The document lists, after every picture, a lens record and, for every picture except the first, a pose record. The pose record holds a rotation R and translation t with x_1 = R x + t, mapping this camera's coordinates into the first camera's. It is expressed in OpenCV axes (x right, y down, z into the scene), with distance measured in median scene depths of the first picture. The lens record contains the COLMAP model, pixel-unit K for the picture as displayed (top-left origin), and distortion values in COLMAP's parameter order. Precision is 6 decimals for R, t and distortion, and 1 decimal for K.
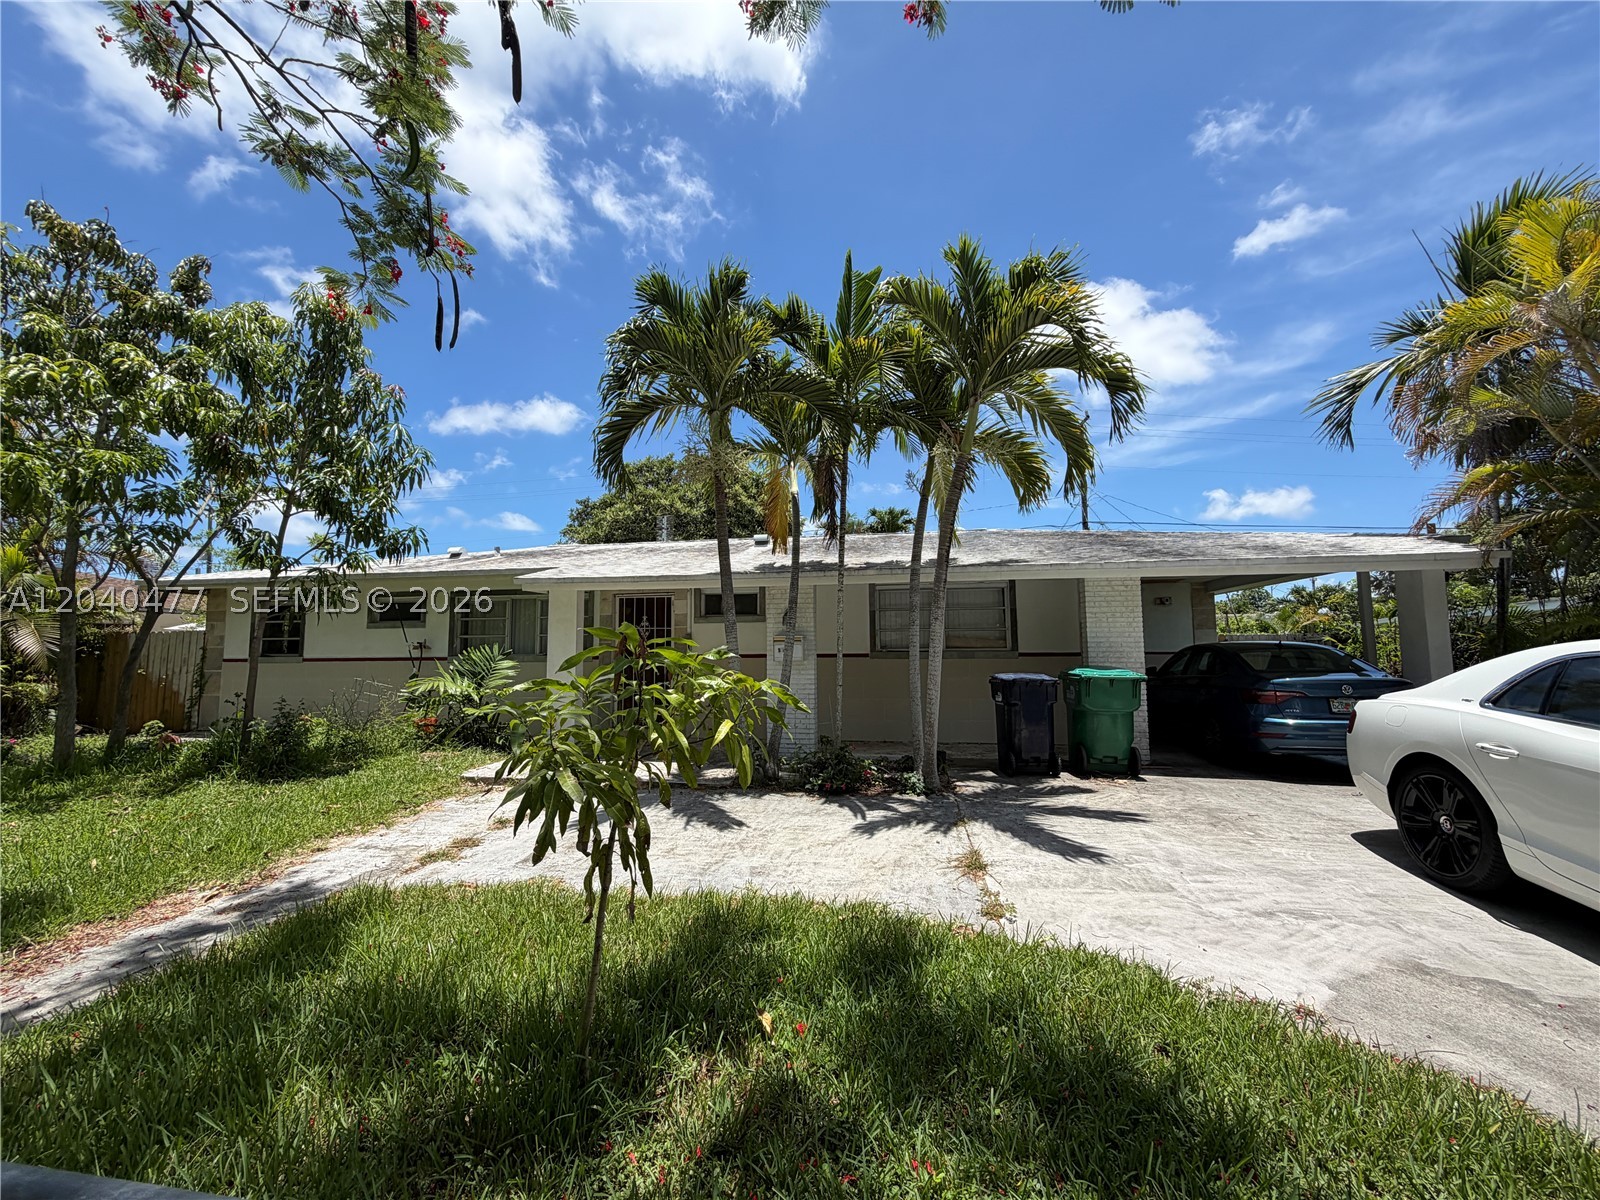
lens RADIAL K [[636.9, 0, 800.0], [0, 636.9, 600.0], [0, 0, 1]] dist [0.001765, -0.000366]
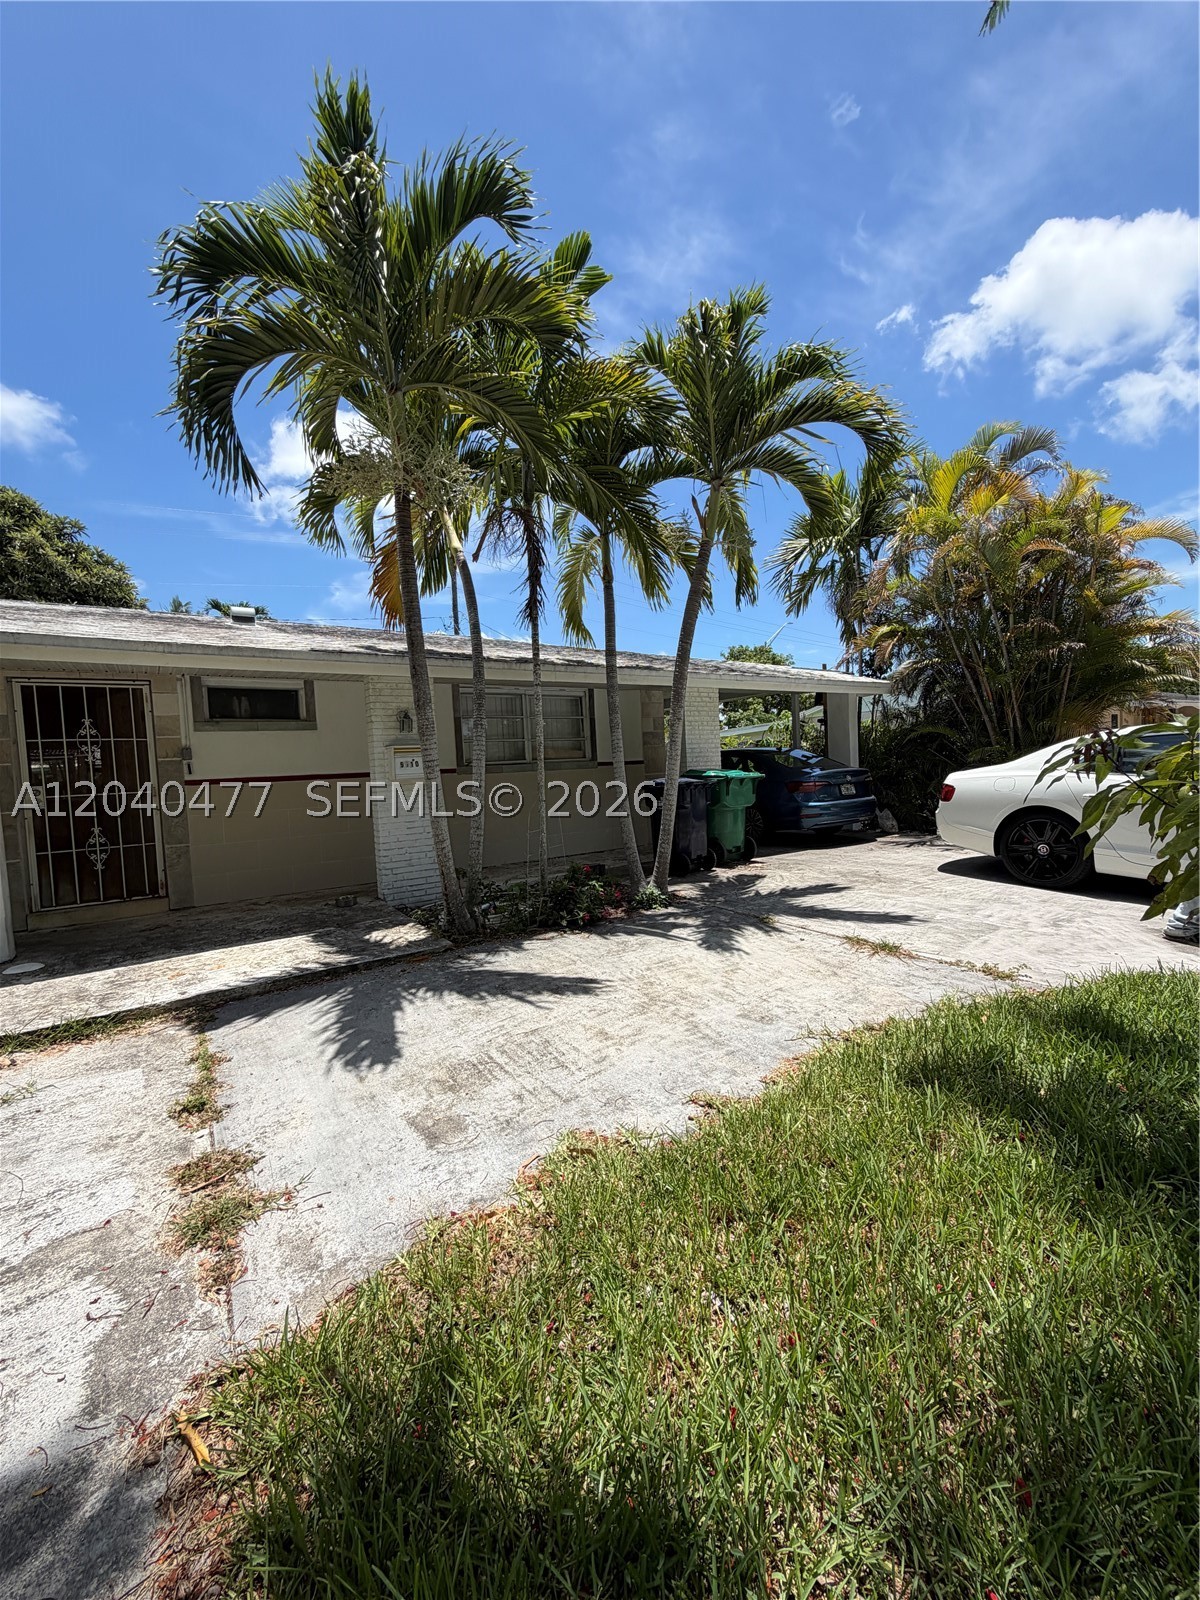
lens RADIAL K [[636.9, 0, 602.0], [0, 636.9, 796.5], [0, 0, 1]] dist [0.001765, -0.000366]
pose [[0.718864, -0.060657, 0.692499, -0.666518], [-0.014718, 0.994635, 0.102399, 0.063402], [-0.694995, -0.083803, 0.714115, 0.526118]]
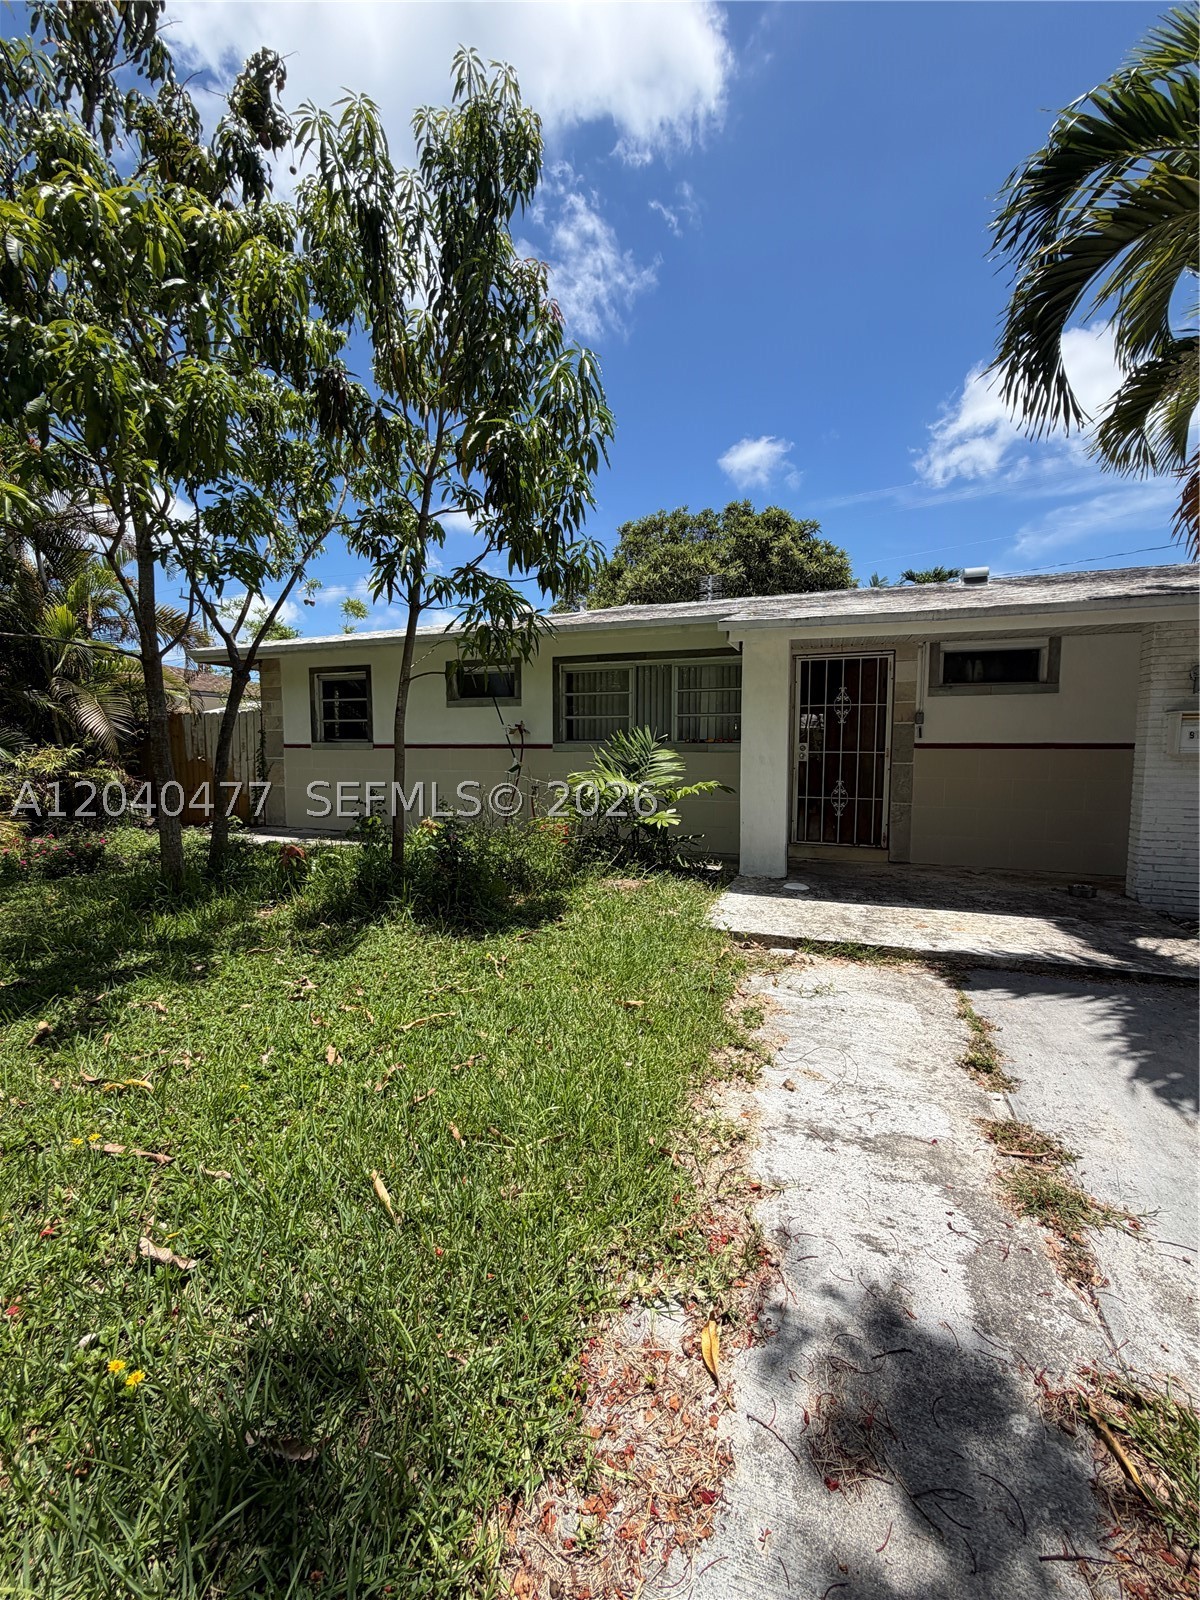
lens RADIAL K [[636.9, 0, 602.0], [0, 636.9, 796.5], [0, 0, 1]] dist [0.001765, -0.000366]
pose [[0.983642, 0.023357, -0.178612, -0.793058], [0.005265, 0.987406, 0.158117, 0.069372], [0.180056, -0.156471, 0.971132, 0.578670]]
